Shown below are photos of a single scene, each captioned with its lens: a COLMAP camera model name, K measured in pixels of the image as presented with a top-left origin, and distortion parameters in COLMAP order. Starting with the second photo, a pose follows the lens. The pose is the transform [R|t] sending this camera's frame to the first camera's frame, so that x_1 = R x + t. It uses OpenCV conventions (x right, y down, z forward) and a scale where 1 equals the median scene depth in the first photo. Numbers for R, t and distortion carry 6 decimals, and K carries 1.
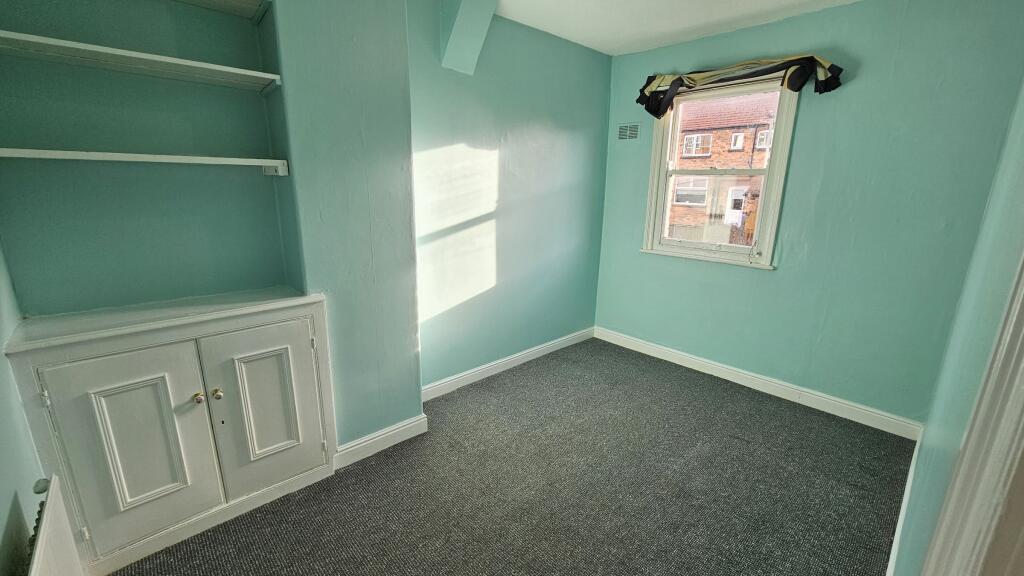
lens RADIAL K [[416.9, 0, 517.3], [0, 416.9, 290.0], [0, 0, 1]] dist [-0.000396, -0.000147]
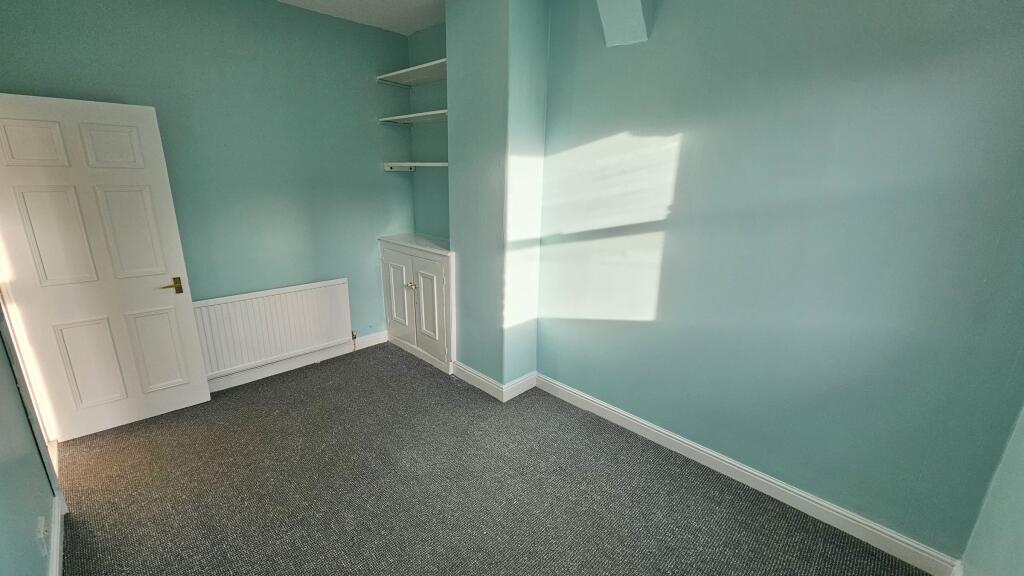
lens RADIAL K [[416.9, 0, 517.3], [0, 416.9, 290.0], [0, 0, 1]] dist [-0.000396, -0.000147]
pose [[0.052679, 0.255385, -0.965403, 0.744528], [-0.267598, 0.934999, 0.232740, -0.199487], [0.962090, 0.246079, 0.117595, 0.793448]]
